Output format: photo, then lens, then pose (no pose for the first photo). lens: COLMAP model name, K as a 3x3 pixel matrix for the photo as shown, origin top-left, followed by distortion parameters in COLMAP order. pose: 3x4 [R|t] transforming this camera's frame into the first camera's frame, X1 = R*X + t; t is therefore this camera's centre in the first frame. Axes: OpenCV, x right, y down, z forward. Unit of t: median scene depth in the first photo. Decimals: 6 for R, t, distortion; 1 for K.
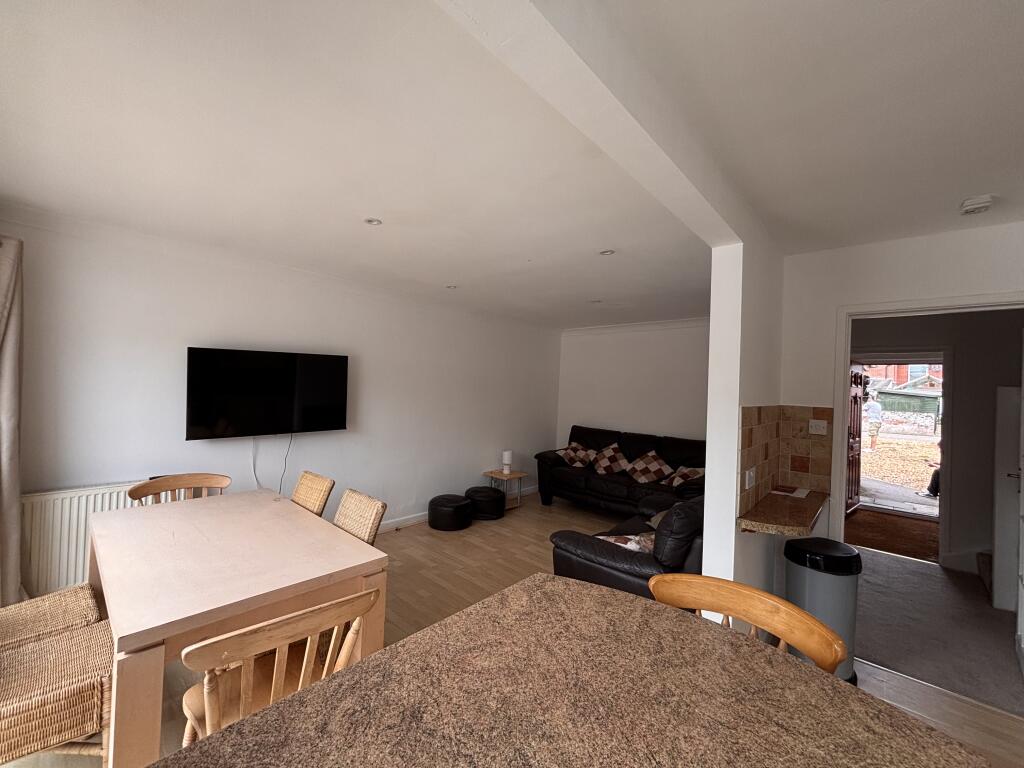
lens RADIAL K [[413.9, 0, 511.6], [0, 413.9, 384.0], [0, 0, 1]] dist [-0.000351, 0.001306]
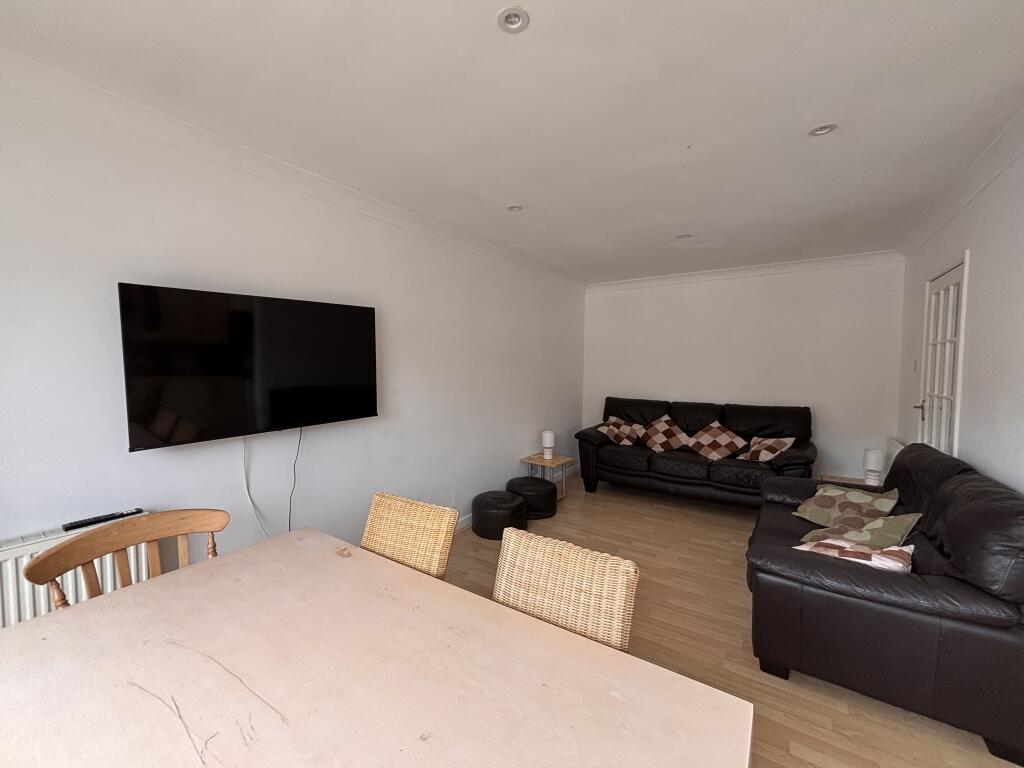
lens RADIAL K [[413.9, 0, 513.4], [0, 413.9, 386.0], [0, 0, 1]] dist [-0.000351, 0.001306]
pose [[0.988069, -0.043754, 0.147668, -0.200656], [0.034327, 0.997242, 0.065796, 0.016032], [-0.150140, -0.059942, 0.986846, 0.213013]]
